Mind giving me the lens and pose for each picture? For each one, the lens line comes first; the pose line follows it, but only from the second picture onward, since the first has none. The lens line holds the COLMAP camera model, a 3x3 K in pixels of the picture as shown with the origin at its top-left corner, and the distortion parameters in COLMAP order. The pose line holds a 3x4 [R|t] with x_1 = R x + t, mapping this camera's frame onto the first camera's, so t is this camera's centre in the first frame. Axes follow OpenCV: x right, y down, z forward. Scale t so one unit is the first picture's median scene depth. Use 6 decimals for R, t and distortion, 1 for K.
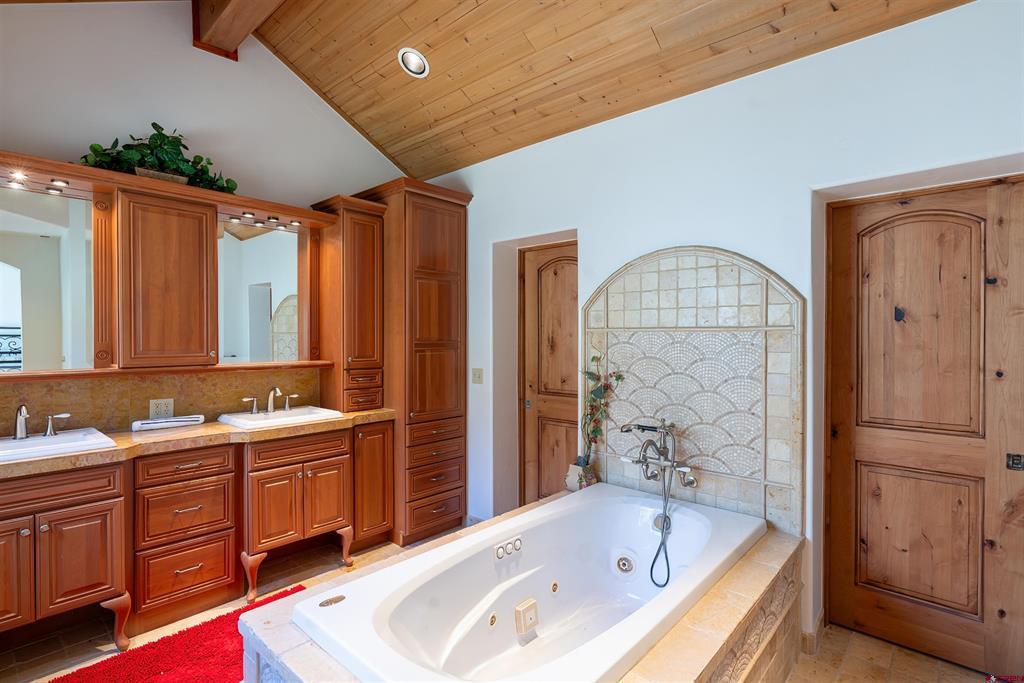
lens RADIAL K [[497.4, 0, 488.5], [0, 497.4, 340.9], [0, 0, 1]] dist [-0.000743, 0.000741]
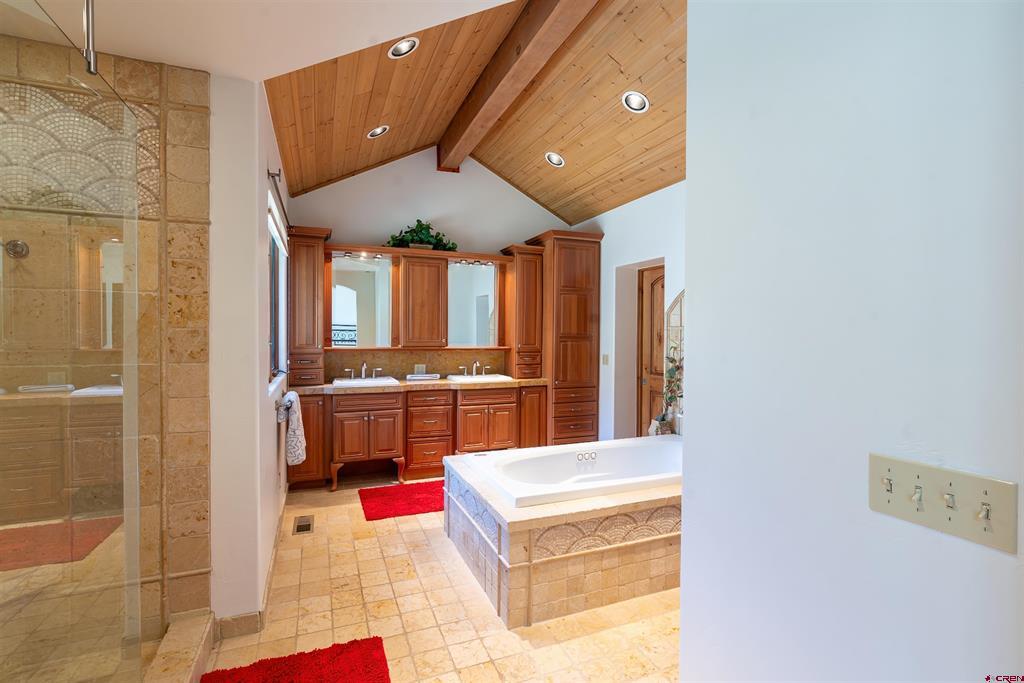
lens RADIAL K [[457.8, 0, 498.4], [0, 457.8, 336.1], [0, 0, 1]] dist [0.011760, -0.000050]
pose [[0.904880, 0.009239, -0.425567, 0.316402], [-0.010546, 0.999944, -0.000716, 0.008264], [0.425536, 0.005136, 0.904927, -0.402711]]
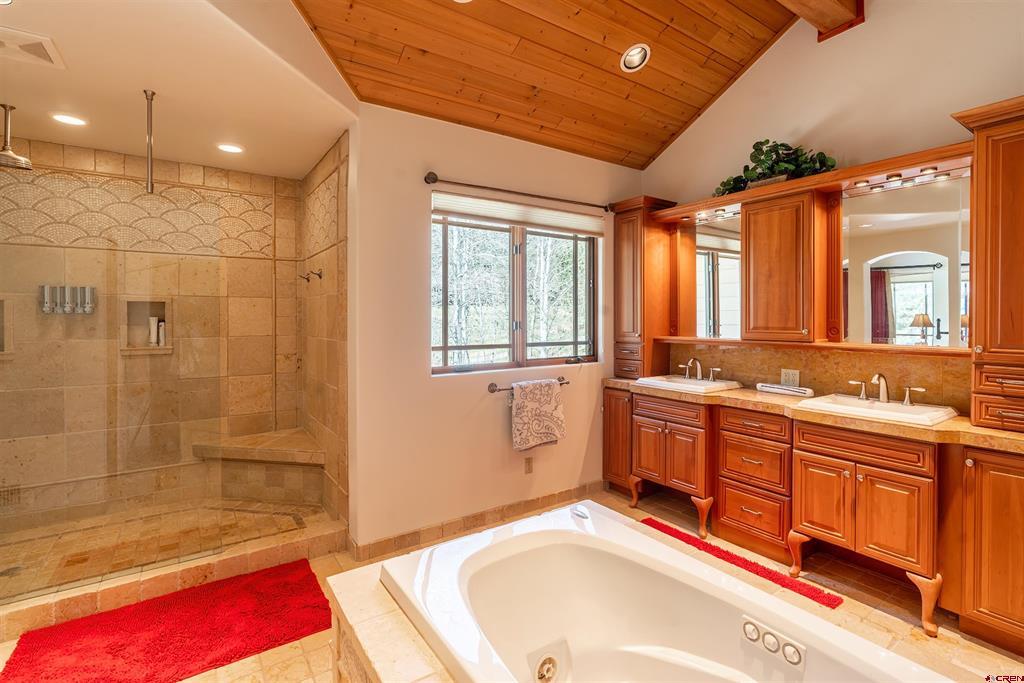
lens RADIAL K [[482.9, 0, 513.3], [0, 482.9, 314.0], [0, 0, 1]] dist [-0.001677, -0.000063]
pose [[-0.205912, -0.004383, -0.978561, 0.539132], [-0.006343, 0.999975, -0.003144, -0.004015], [0.978550, 0.005559, -0.205935, 0.567485]]
